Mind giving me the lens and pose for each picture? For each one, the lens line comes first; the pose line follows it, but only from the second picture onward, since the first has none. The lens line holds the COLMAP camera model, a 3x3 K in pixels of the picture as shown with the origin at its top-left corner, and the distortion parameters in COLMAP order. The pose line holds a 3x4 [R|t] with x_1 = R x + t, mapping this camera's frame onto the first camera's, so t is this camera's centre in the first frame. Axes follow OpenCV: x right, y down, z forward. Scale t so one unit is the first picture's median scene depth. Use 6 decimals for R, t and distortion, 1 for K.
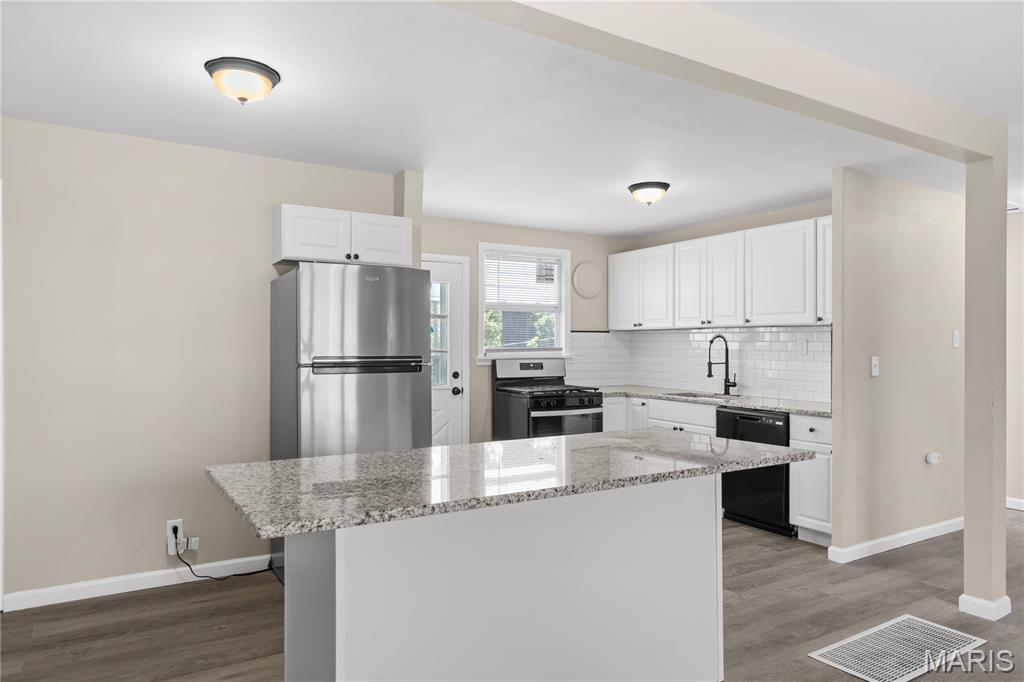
lens RADIAL K [[658.1, 0, 512.0], [0, 658.1, 341.0], [0, 0, 1]] dist [-0.000059, 0.001431]
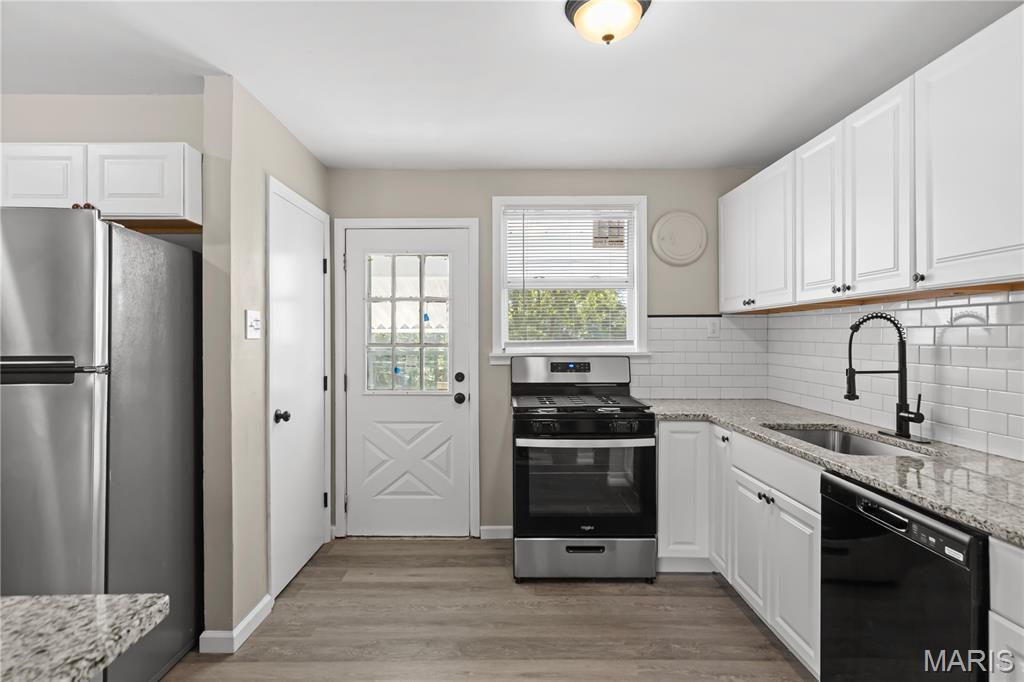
lens RADIAL K [[543.1, 0, 500.4], [0, 543.1, 338.3], [0, 0, 1]] dist [0.000436, 0.000688]
pose [[0.852341, -0.003870, -0.522973, 0.296524], [0.007972, 0.999953, 0.005595, 0.004650], [0.522926, -0.008938, 0.852331, 0.527636]]
